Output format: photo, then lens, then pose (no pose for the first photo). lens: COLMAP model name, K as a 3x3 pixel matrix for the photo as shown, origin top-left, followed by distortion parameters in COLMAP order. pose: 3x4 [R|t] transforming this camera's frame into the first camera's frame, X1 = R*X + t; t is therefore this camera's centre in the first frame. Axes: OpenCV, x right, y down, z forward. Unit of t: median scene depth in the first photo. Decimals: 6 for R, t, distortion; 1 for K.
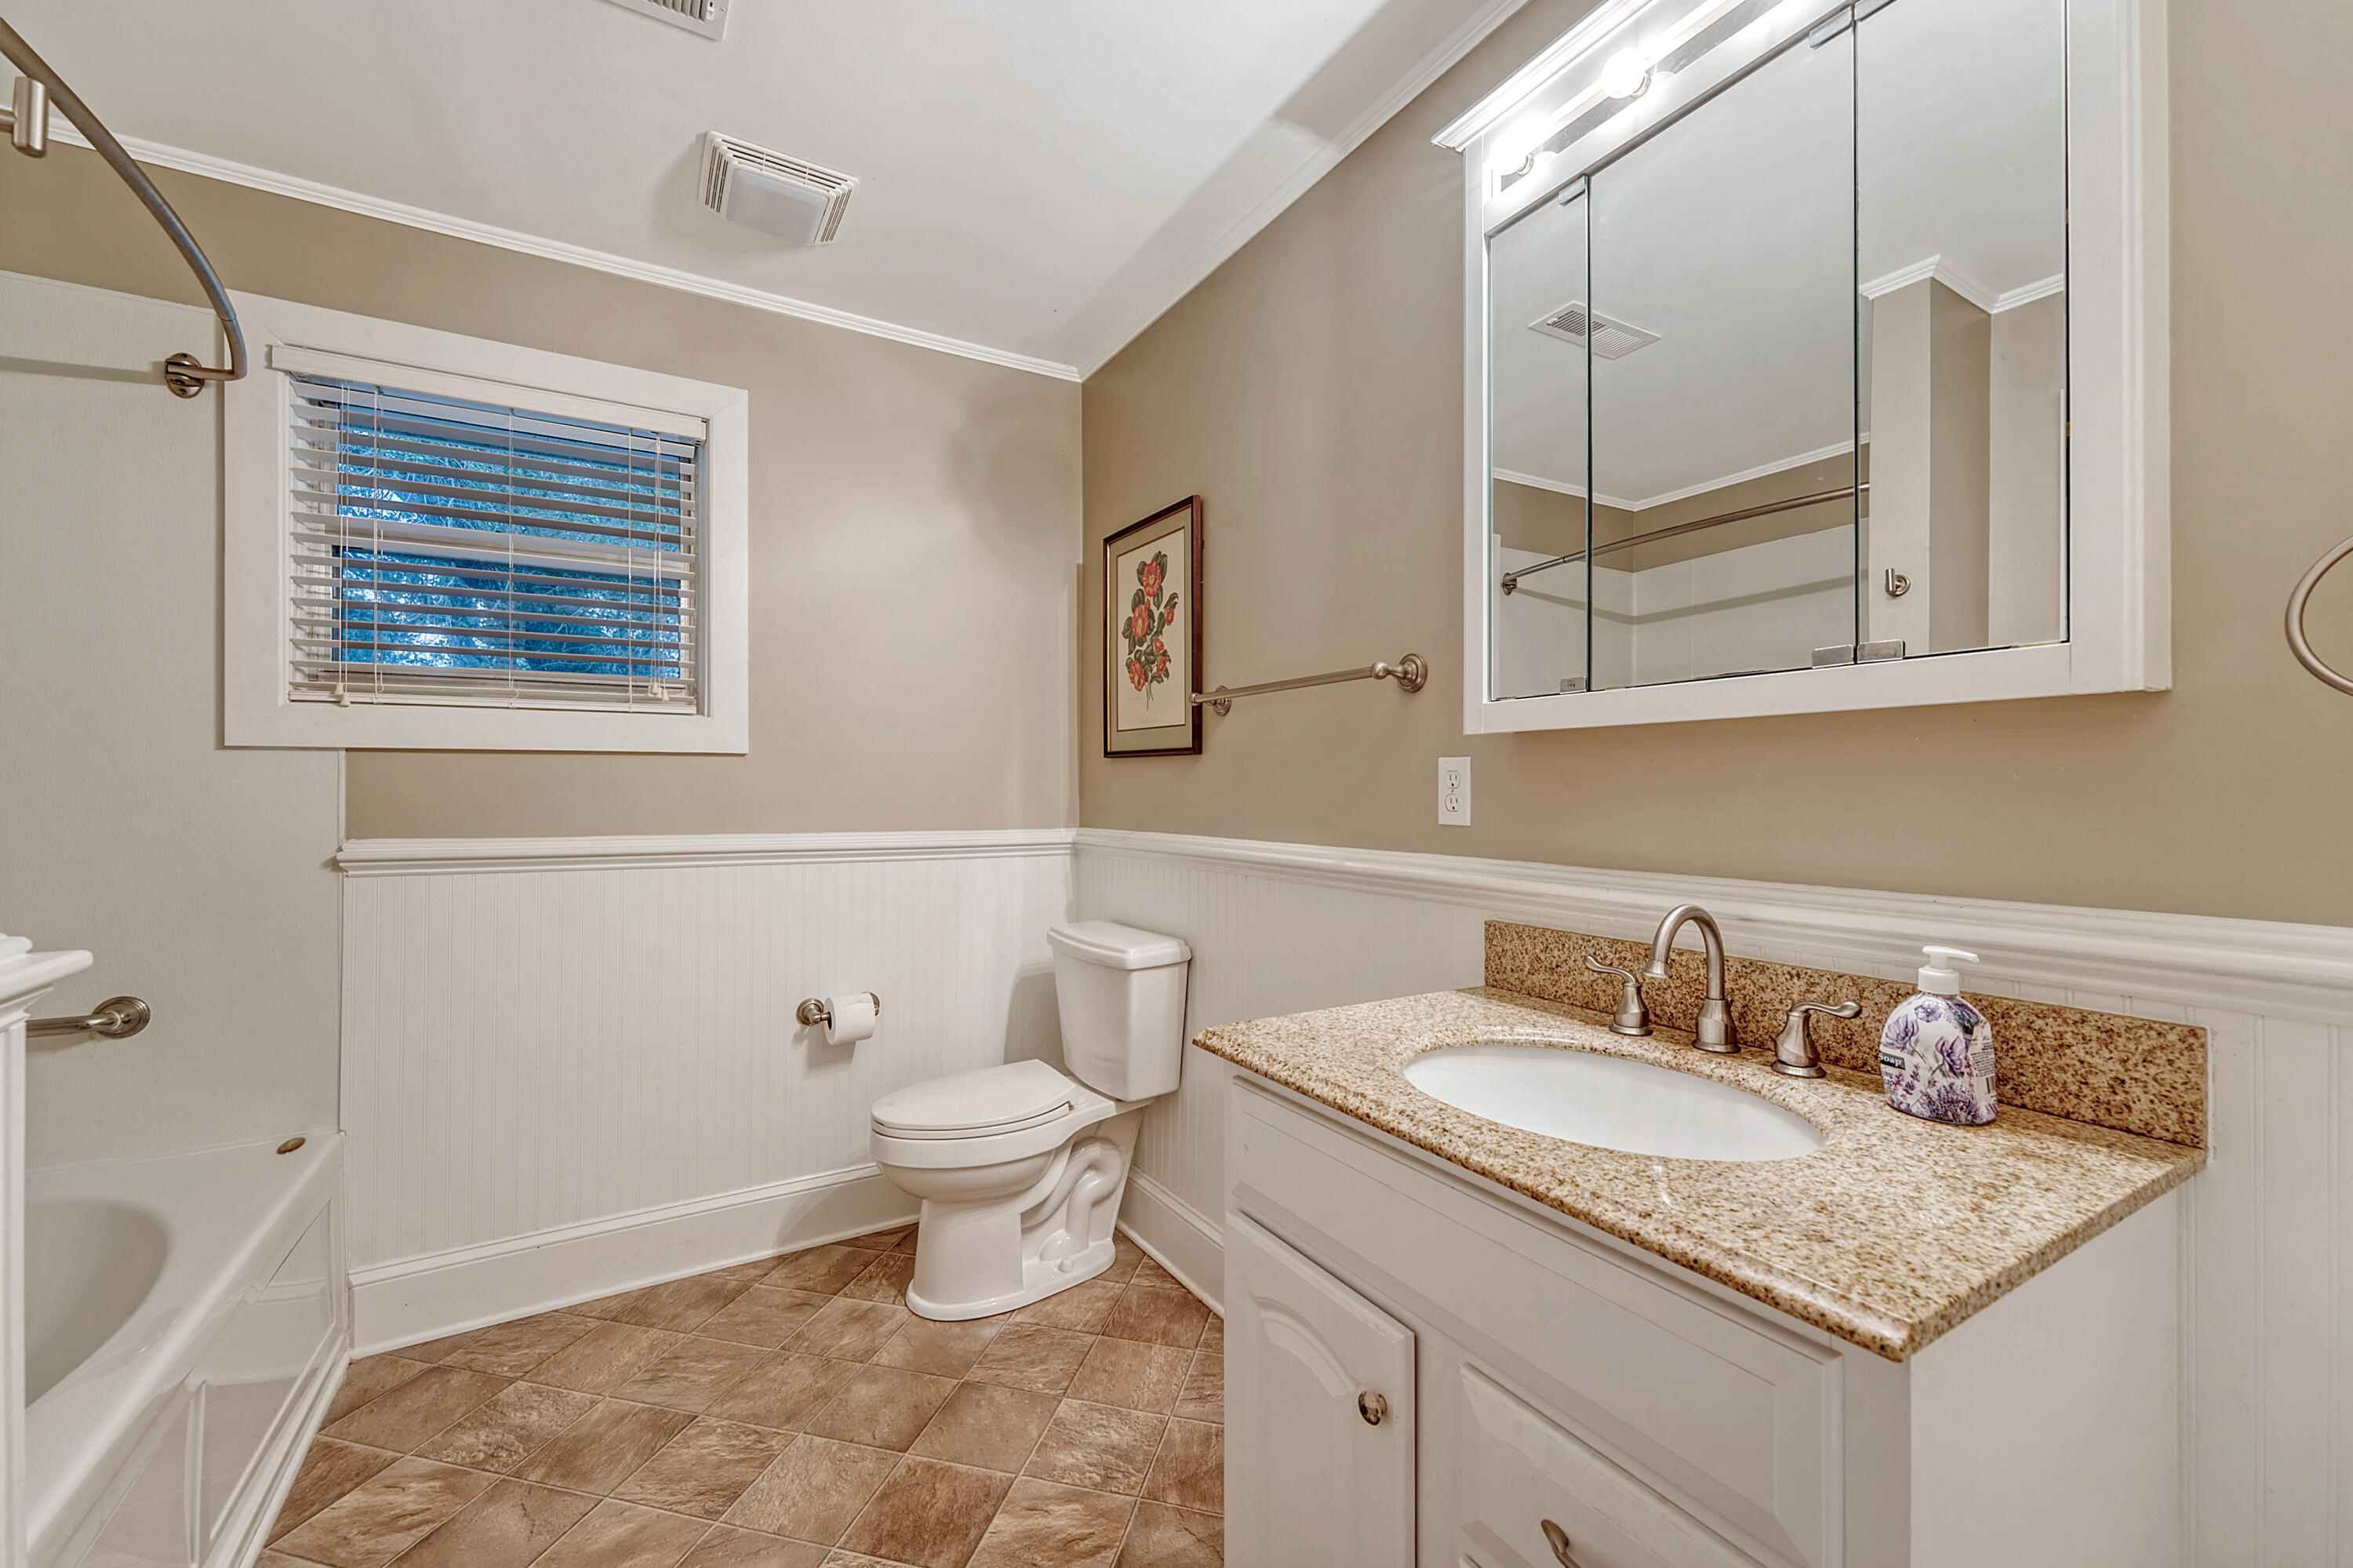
lens RADIAL K [[956.1, 0, 1176.0], [0, 956.1, 786.2], [0, 0, 1]] dist [0.001431, -0.001753]
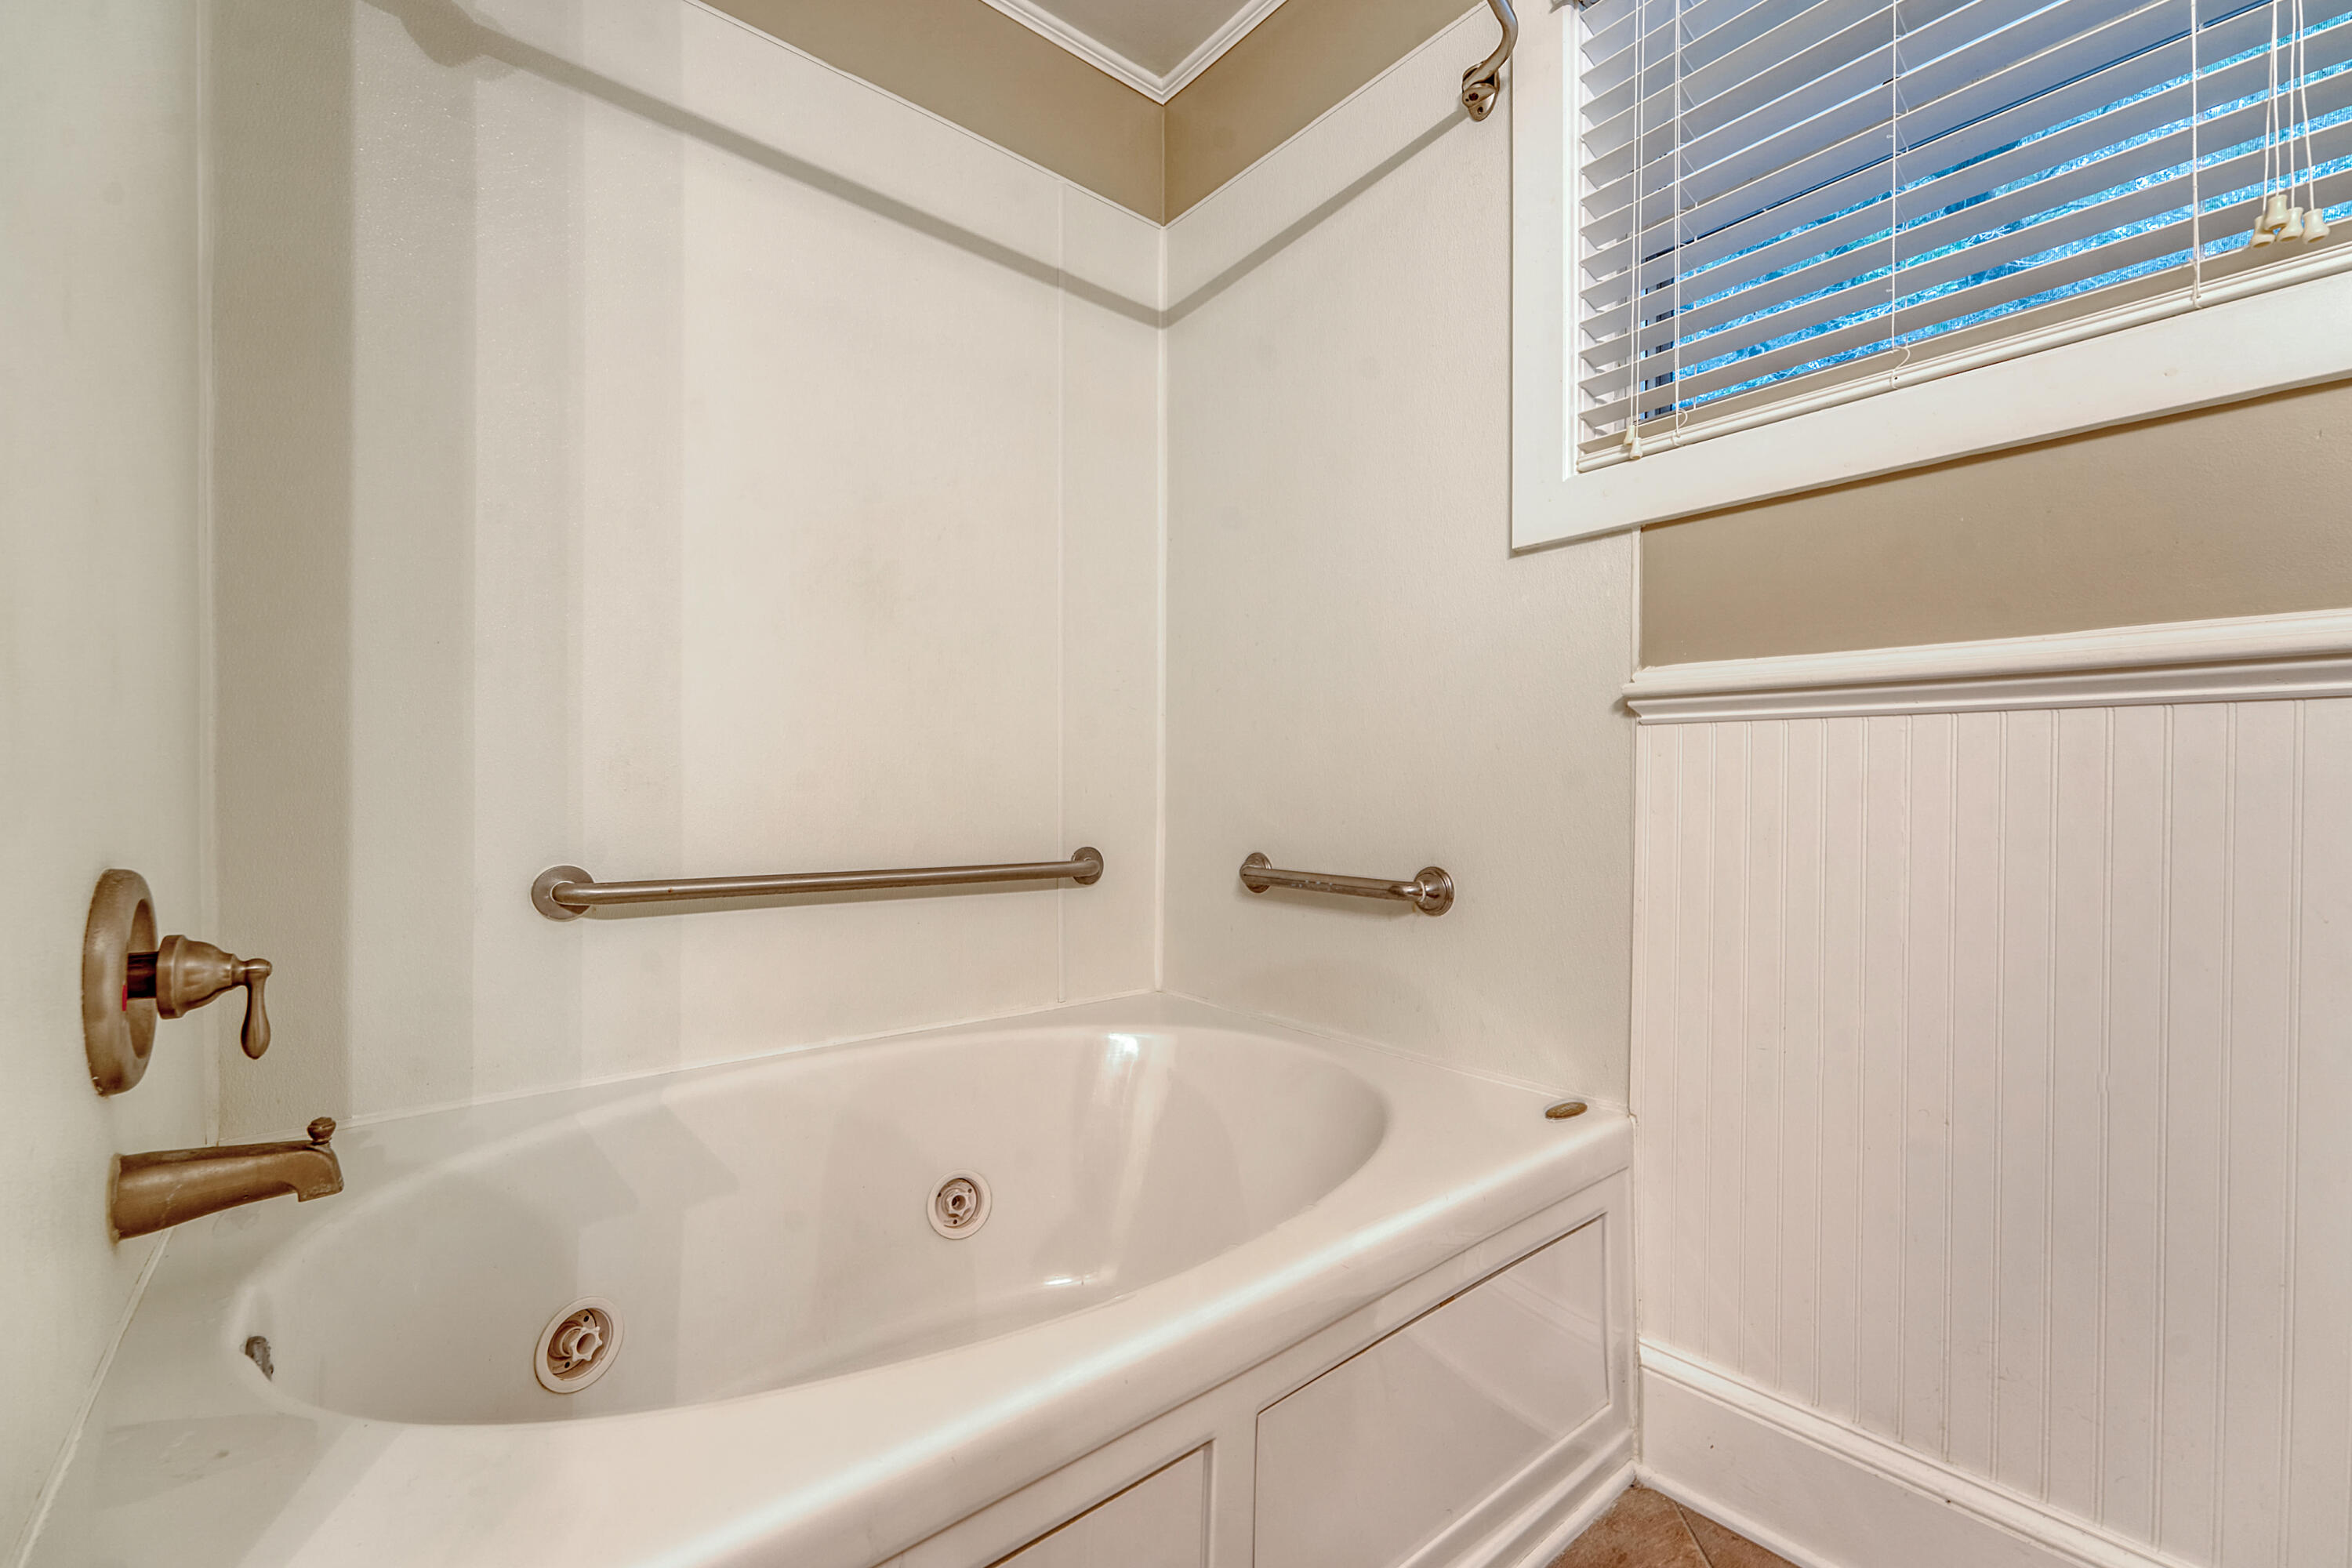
lens RADIAL K [[955.7, 0, 1169.9], [0, 955.7, 787.4], [0, 0, 1]] dist [0.001431, -0.001753]
pose [[0.166962, 0.003635, -0.985957, -0.288426], [0.002041, 0.999990, 0.004033, 0.136677], [0.985961, -0.002686, 0.166953, 0.588928]]
